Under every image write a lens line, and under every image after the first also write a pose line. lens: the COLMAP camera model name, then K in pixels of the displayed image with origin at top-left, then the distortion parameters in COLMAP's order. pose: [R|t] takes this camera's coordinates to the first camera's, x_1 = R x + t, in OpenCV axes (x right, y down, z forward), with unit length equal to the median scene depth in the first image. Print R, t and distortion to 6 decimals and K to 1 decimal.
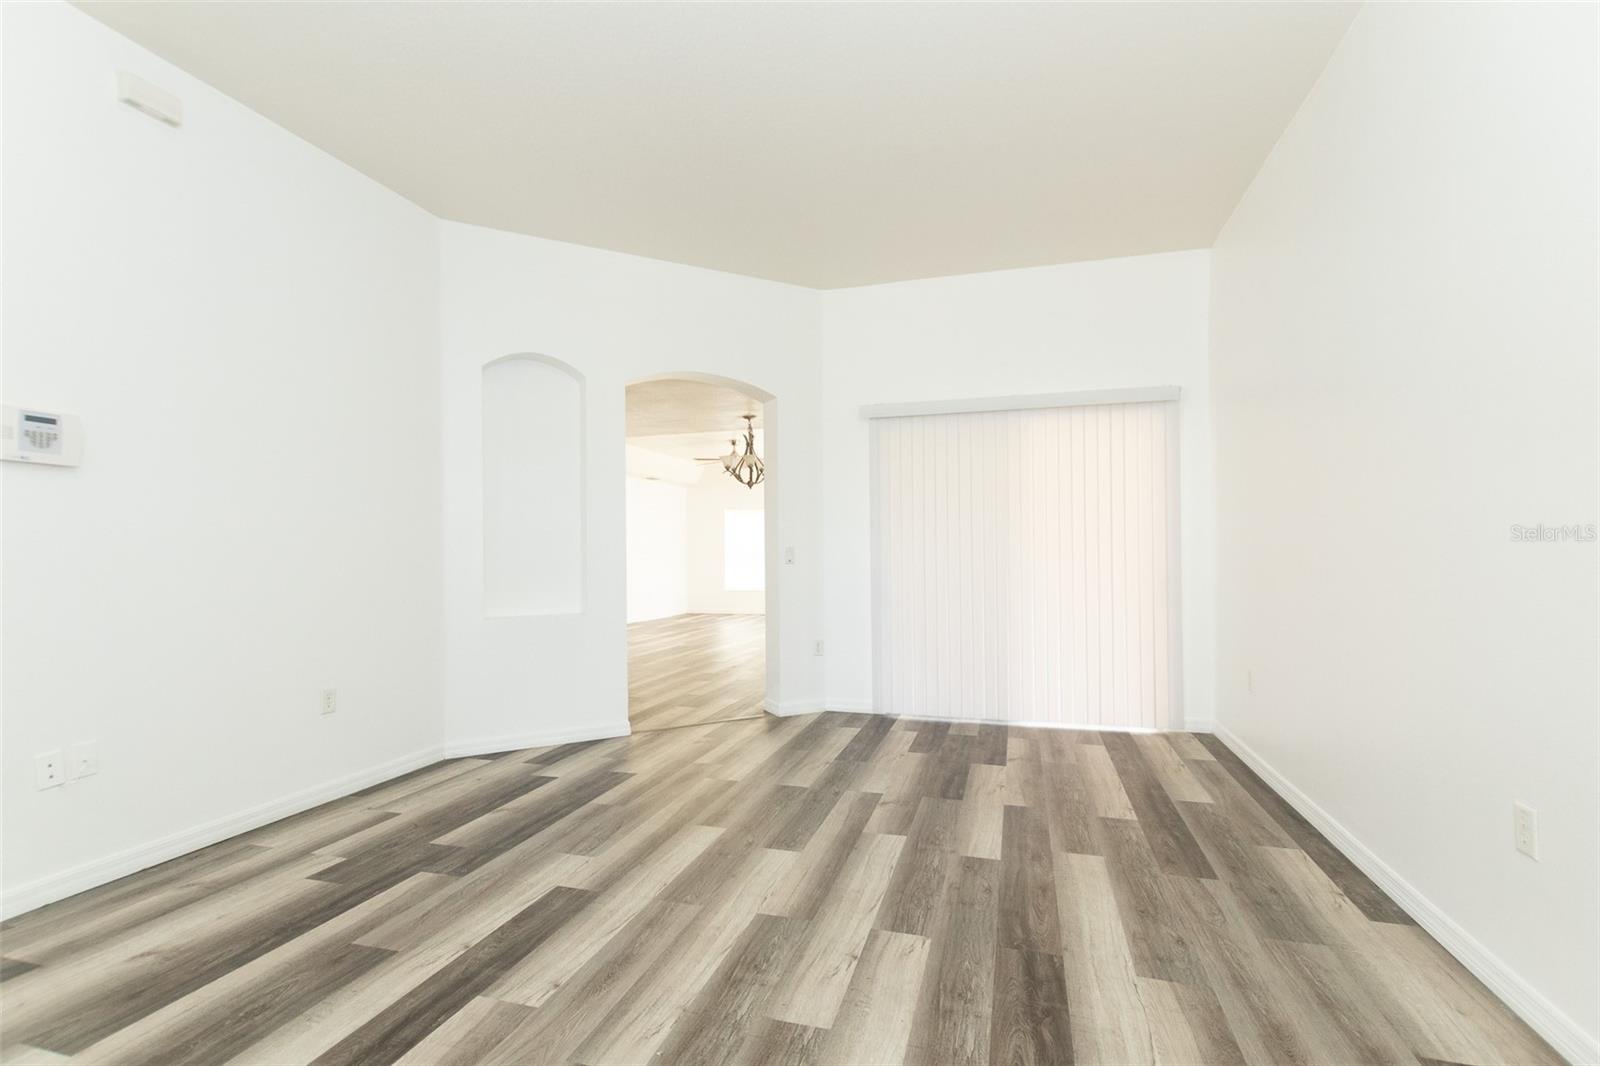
lens RADIAL K [[725.0, 0, 804.9], [0, 725.0, 536.5], [0, 0, 1]] dist [0.000408, -0.000340]
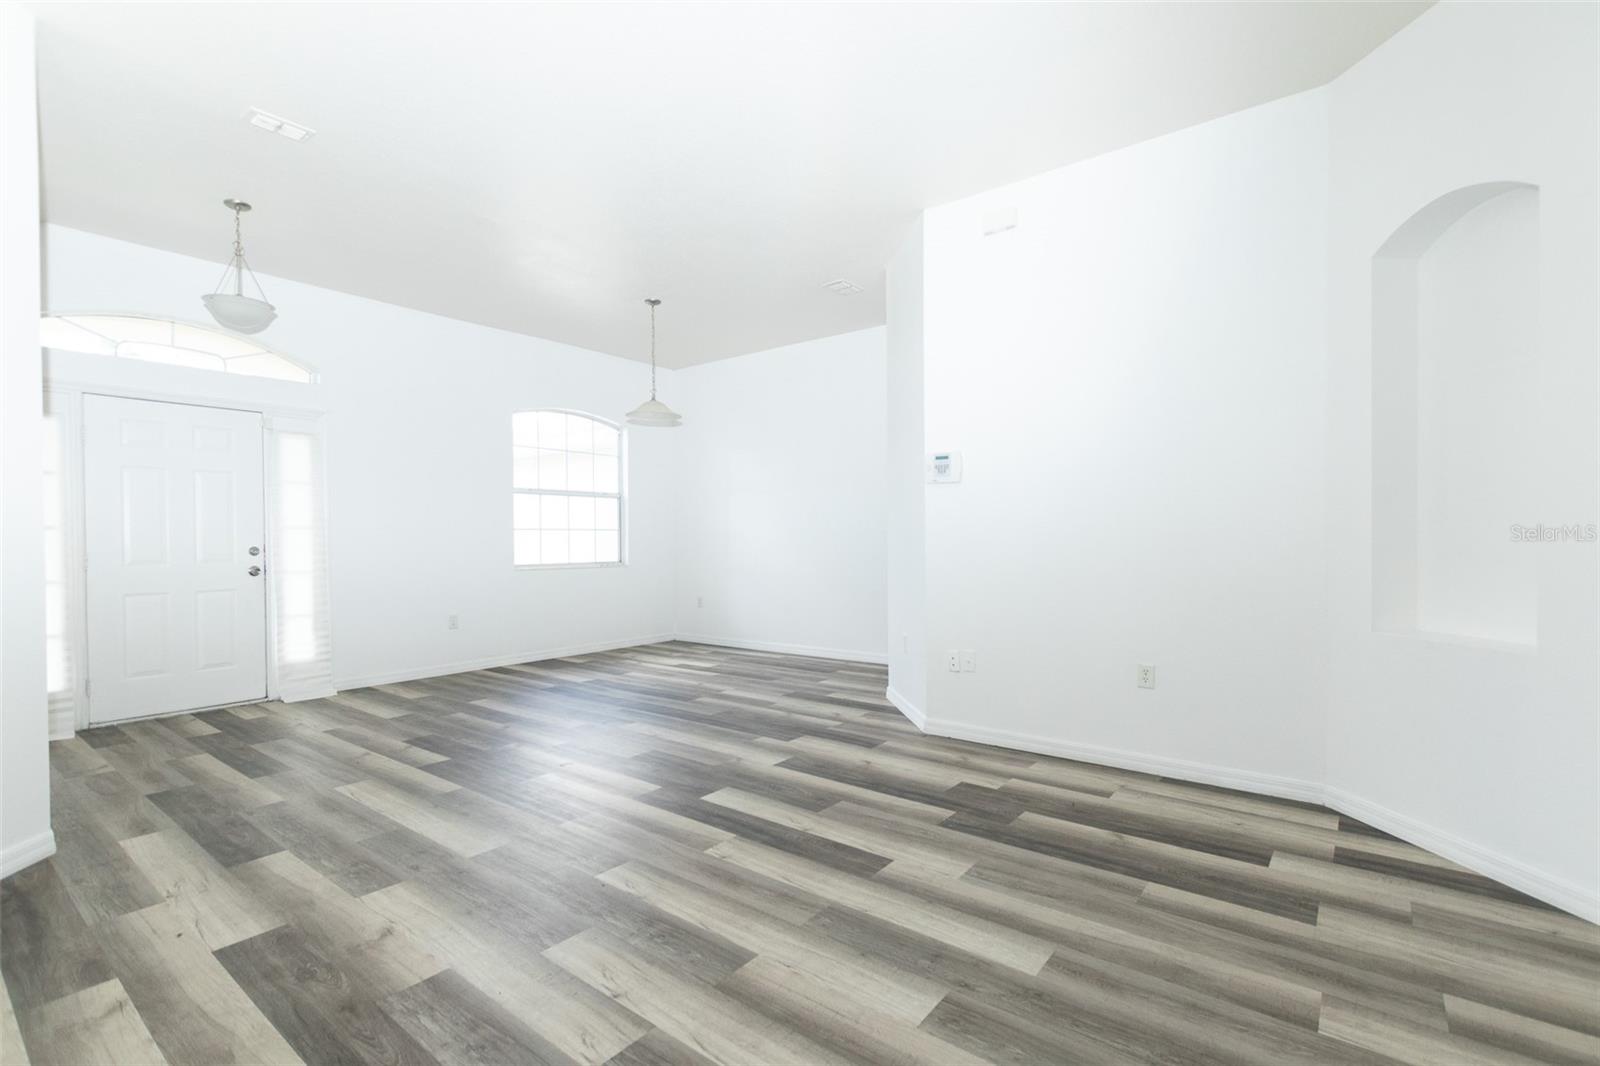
lens RADIAL K [[725.0, 0, 806.4], [0, 725.0, 536.6], [0, 0, 1]] dist [0.000408, -0.000340]
pose [[-0.361952, 0.009854, -0.932145, 0.595909], [0.027490, 0.999622, -0.000107, 0.016760], [0.931791, -0.025663, -0.362086, 1.144907]]
